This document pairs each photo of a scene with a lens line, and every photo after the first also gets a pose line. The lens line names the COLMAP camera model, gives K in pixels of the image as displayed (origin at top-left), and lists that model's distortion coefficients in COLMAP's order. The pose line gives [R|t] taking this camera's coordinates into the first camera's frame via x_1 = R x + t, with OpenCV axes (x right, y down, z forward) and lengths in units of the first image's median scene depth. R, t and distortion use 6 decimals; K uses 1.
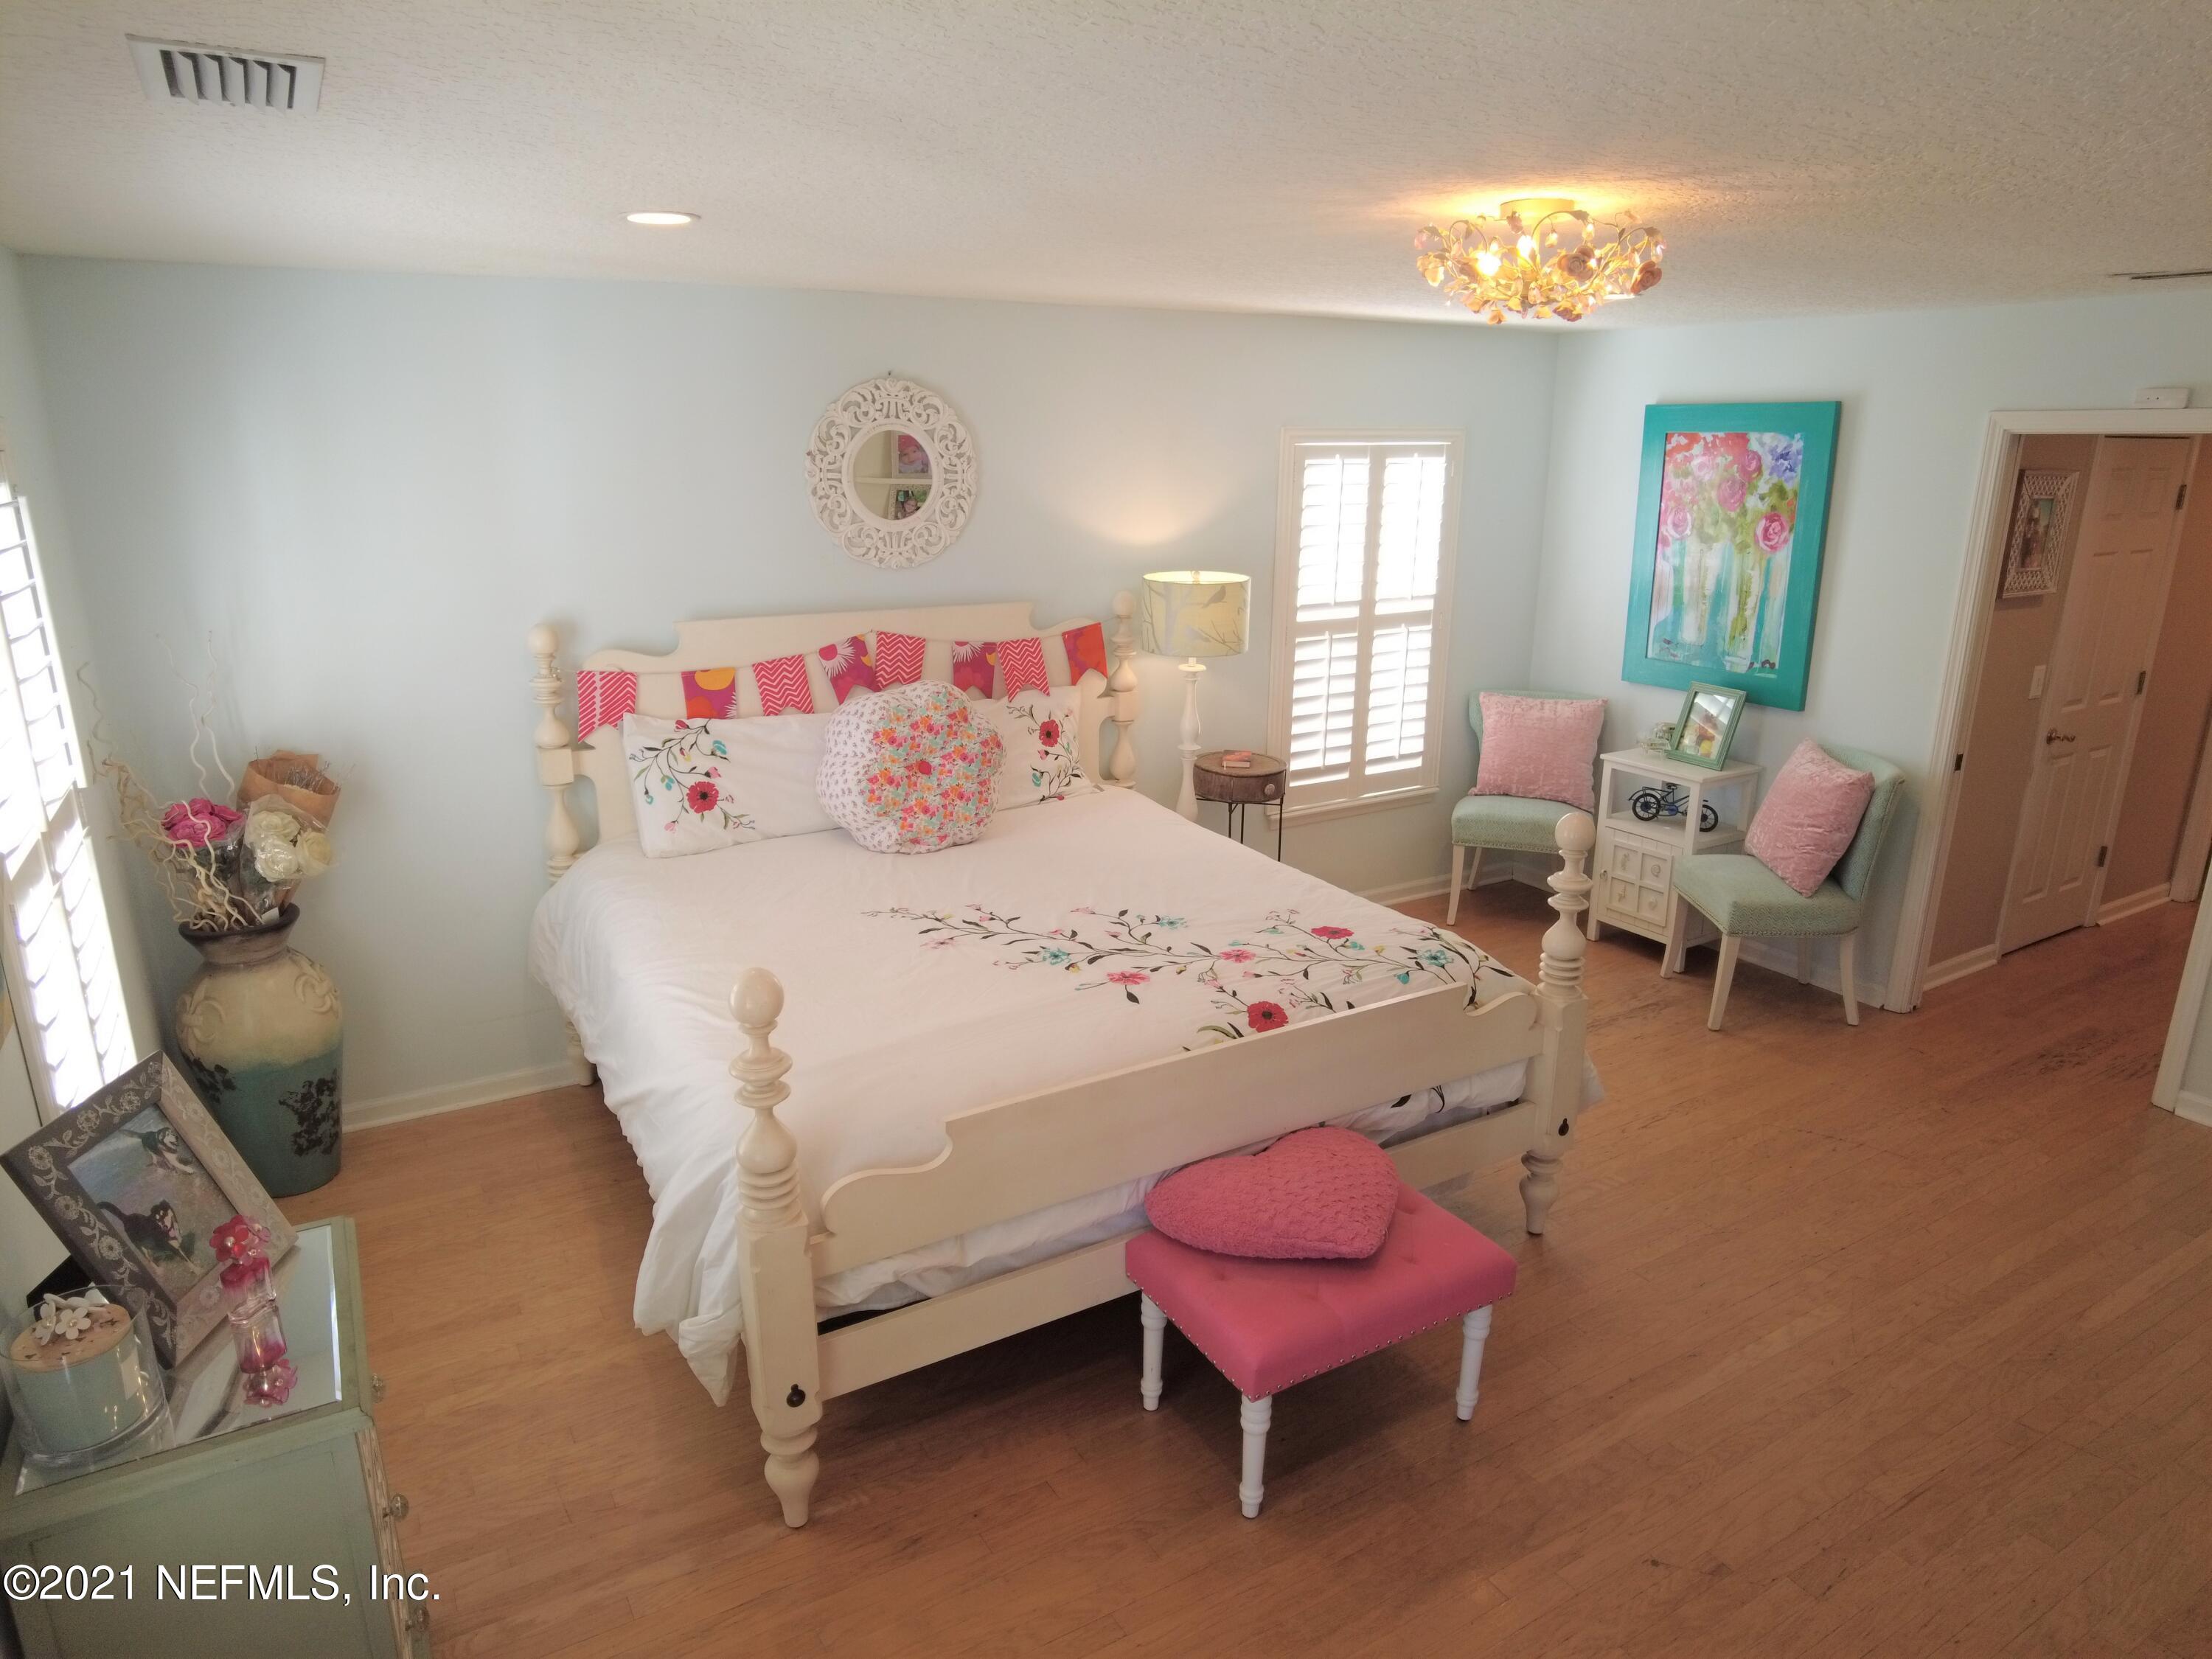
lens RADIAL K [[1376.0, 0, 1080.7], [0, 1376.0, 817.4], [0, 0, 1]] dist [-0.018290, 0.022423]
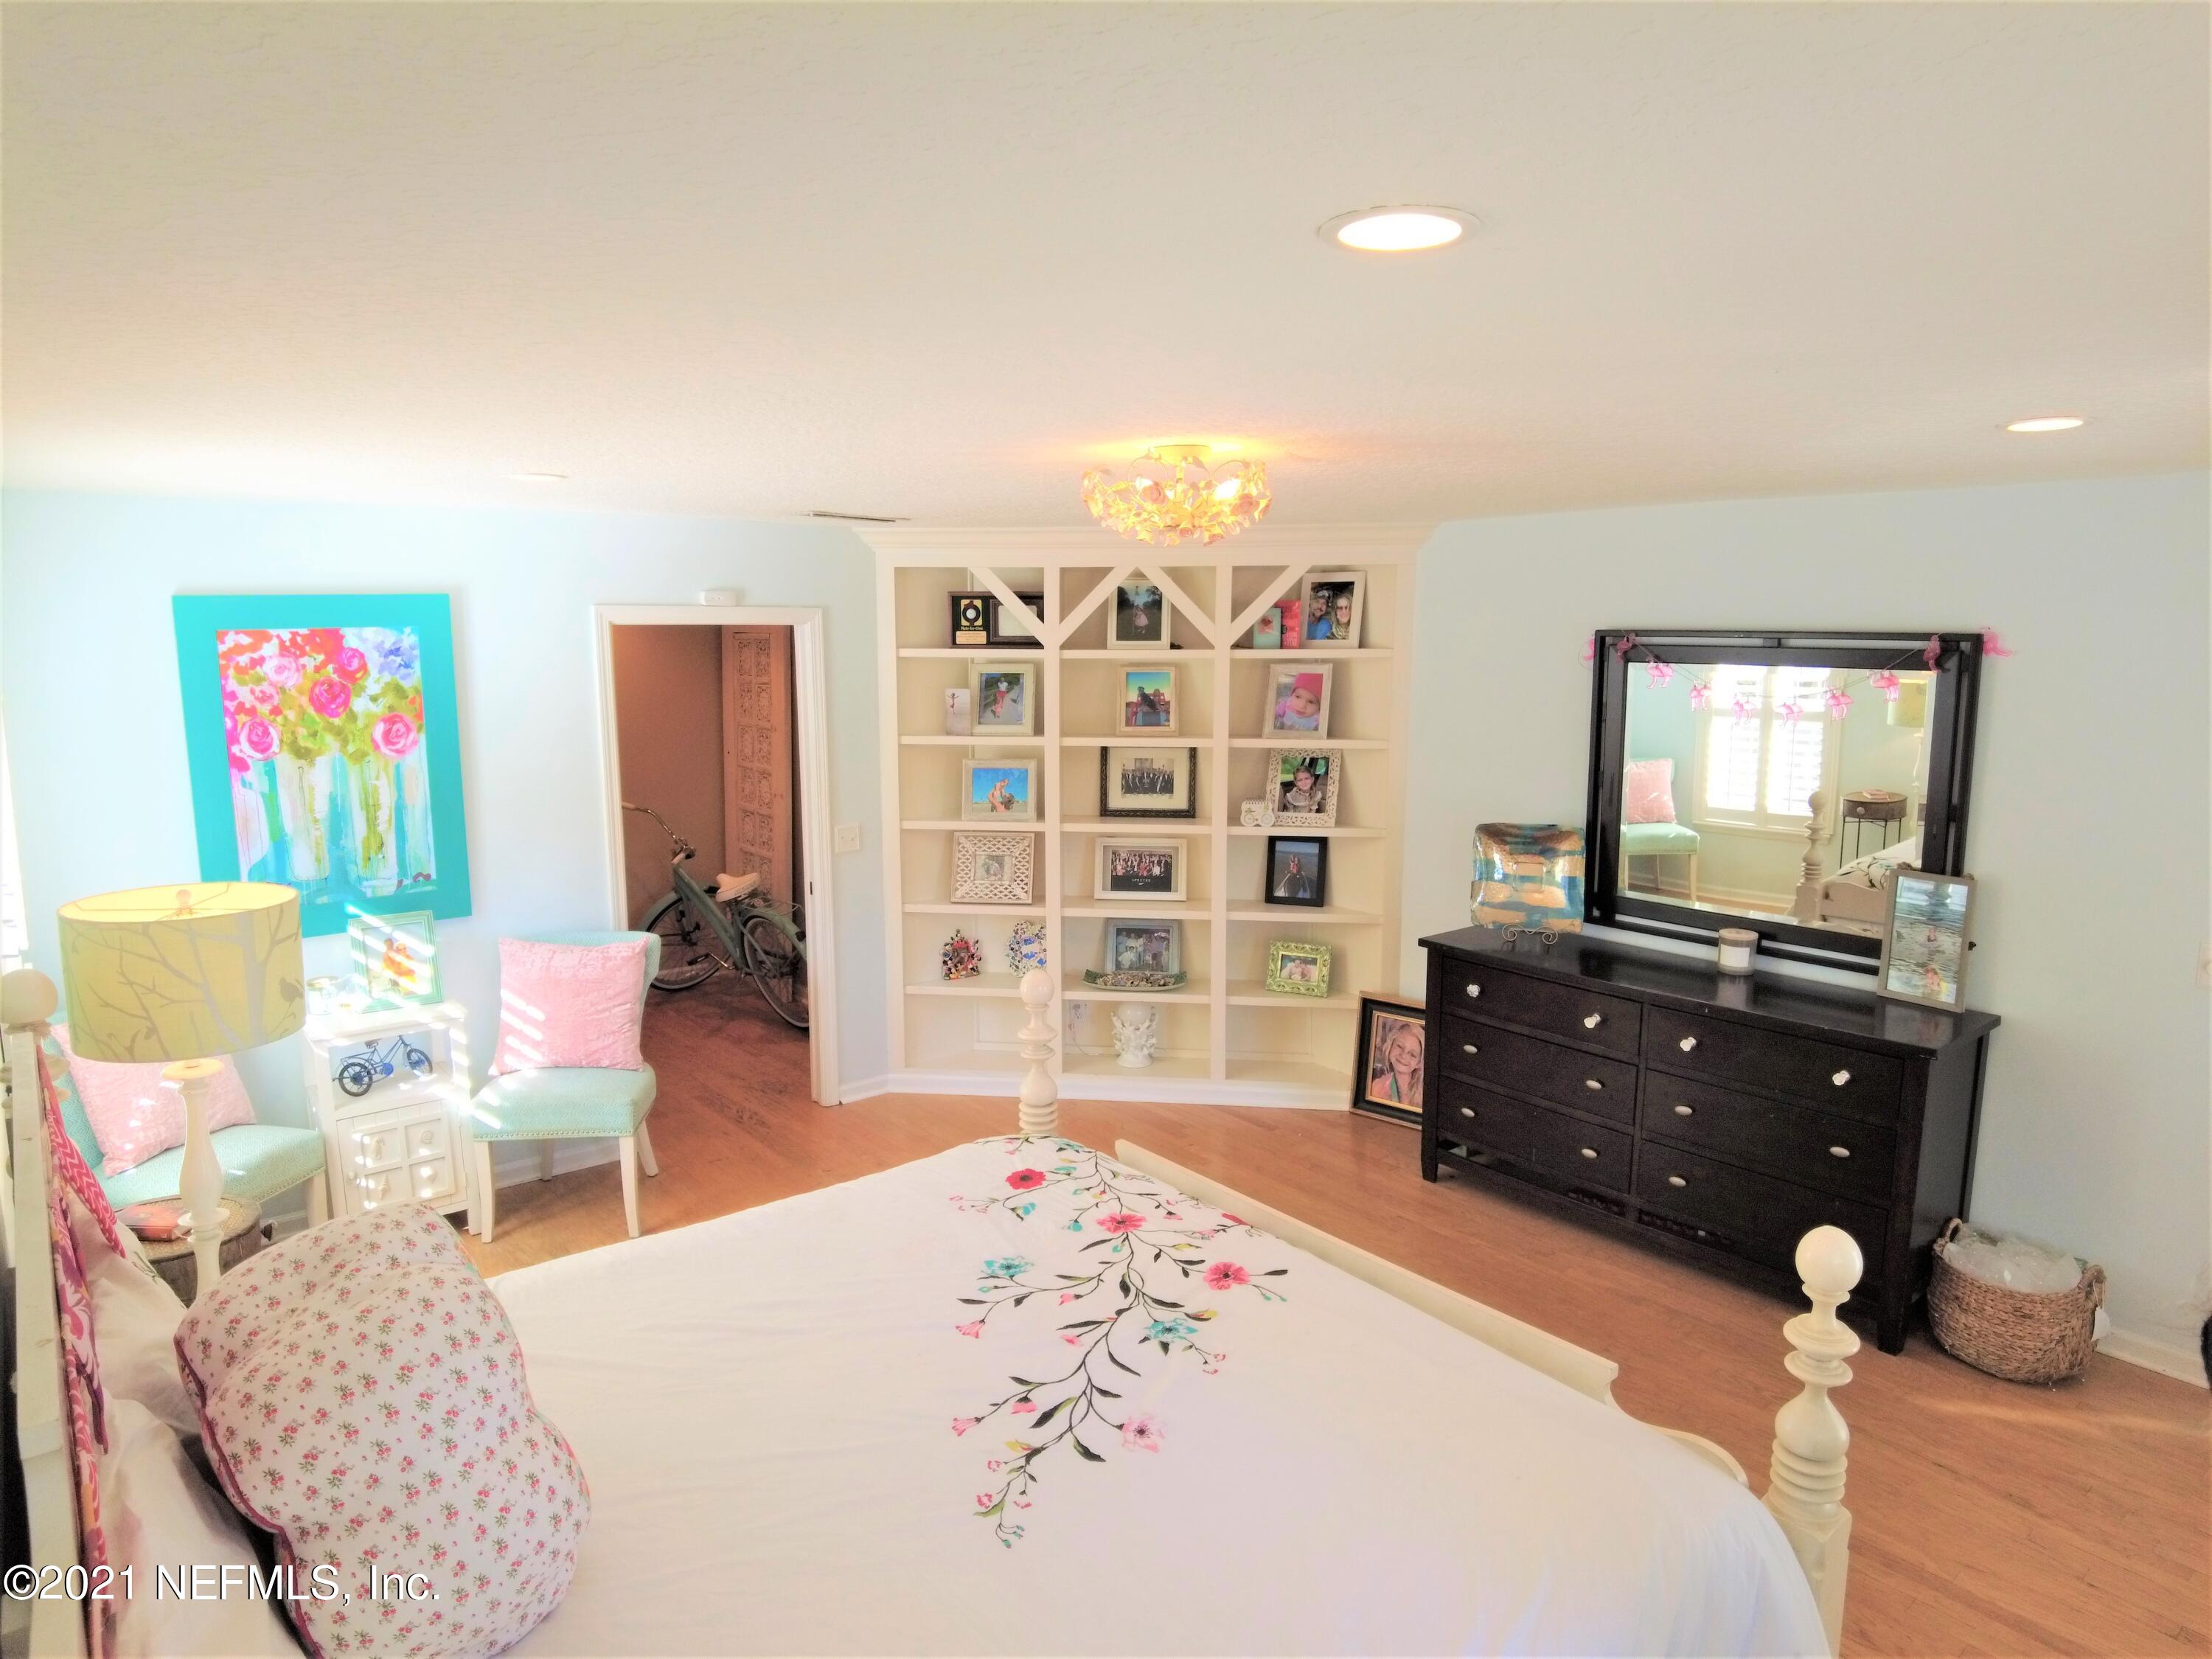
lens RADIAL K [[1350.7, 0, 1101.9], [0, 1350.7, 866.8], [0, 0, 1]] dist [-0.039553, -0.000890]
pose [[-0.149115, -0.182534, 0.971826, -0.422434], [0.273342, 0.936908, 0.217916, -0.188076], [-0.950289, 0.298136, -0.089813, 0.653699]]
